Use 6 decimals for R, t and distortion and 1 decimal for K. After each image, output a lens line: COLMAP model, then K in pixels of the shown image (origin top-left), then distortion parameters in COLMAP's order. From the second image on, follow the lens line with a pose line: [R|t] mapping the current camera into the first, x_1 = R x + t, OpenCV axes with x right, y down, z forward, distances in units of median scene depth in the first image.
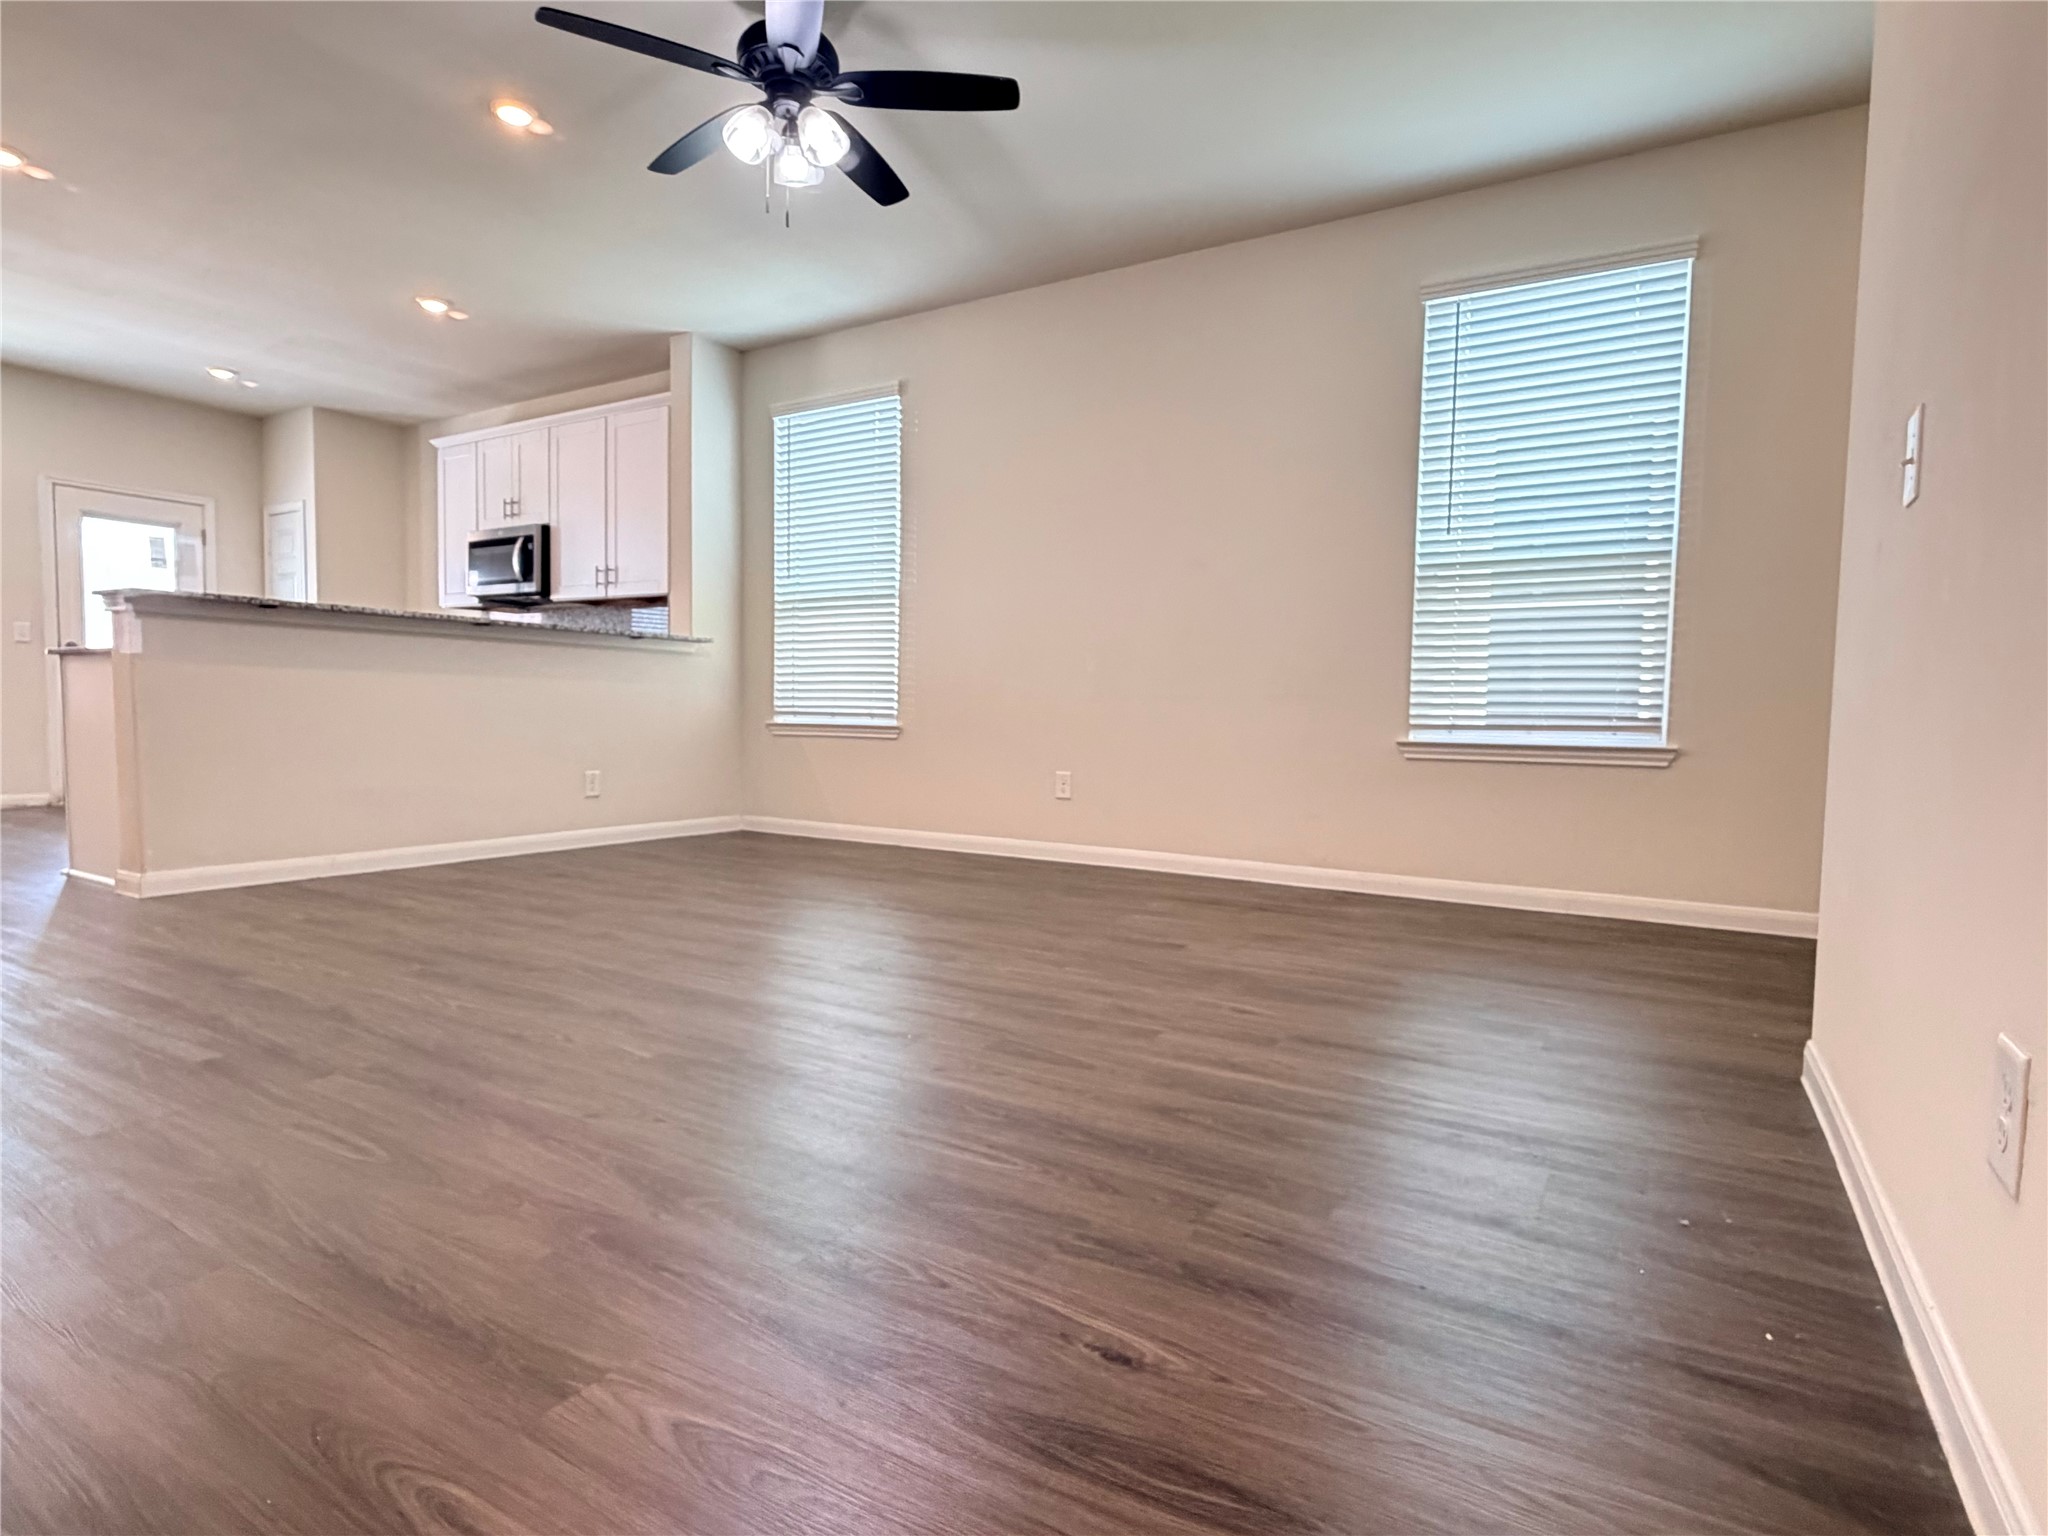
lens RADIAL K [[1080.3, 0, 975.3], [0, 1080.3, 763.9], [0, 0, 1]] dist [0.029330, 0.000363]
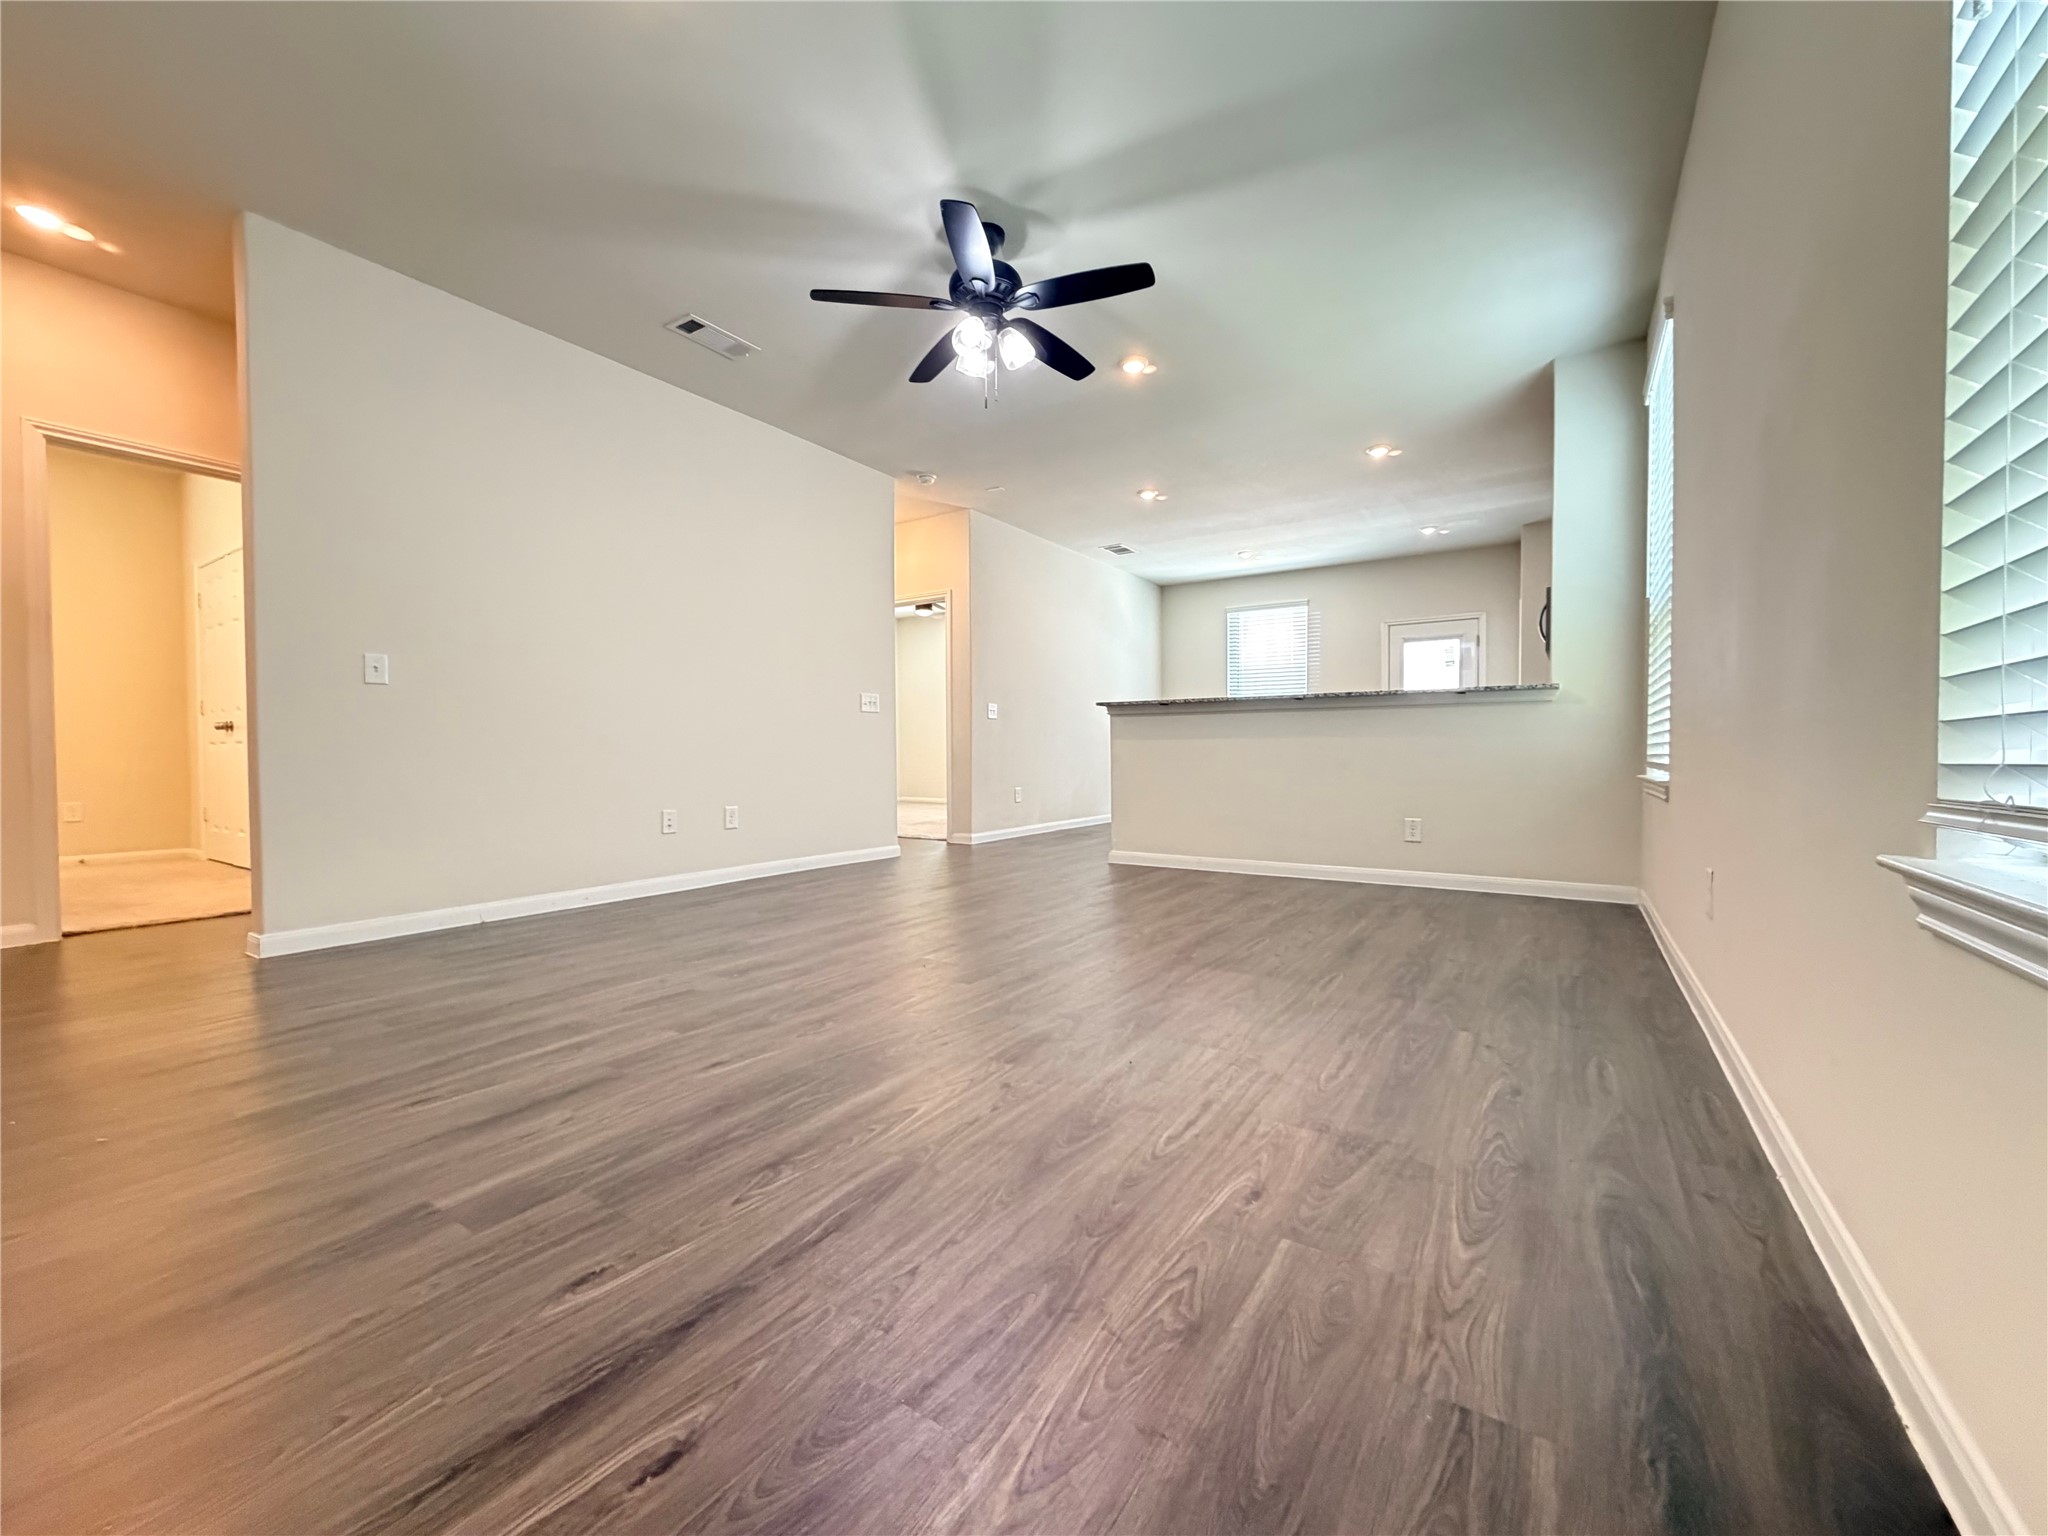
lens RADIAL K [[815.3, 0, 1024.0], [0, 815.3, 768.0], [0, 0, 1]] dist [-0.002349, -0.000169]
pose [[-0.004659, 0.001207, -0.999988, 0.422349], [-0.045468, 0.998965, 0.001418, -0.024355], [0.998955, 0.045474, -0.004599, 0.541105]]
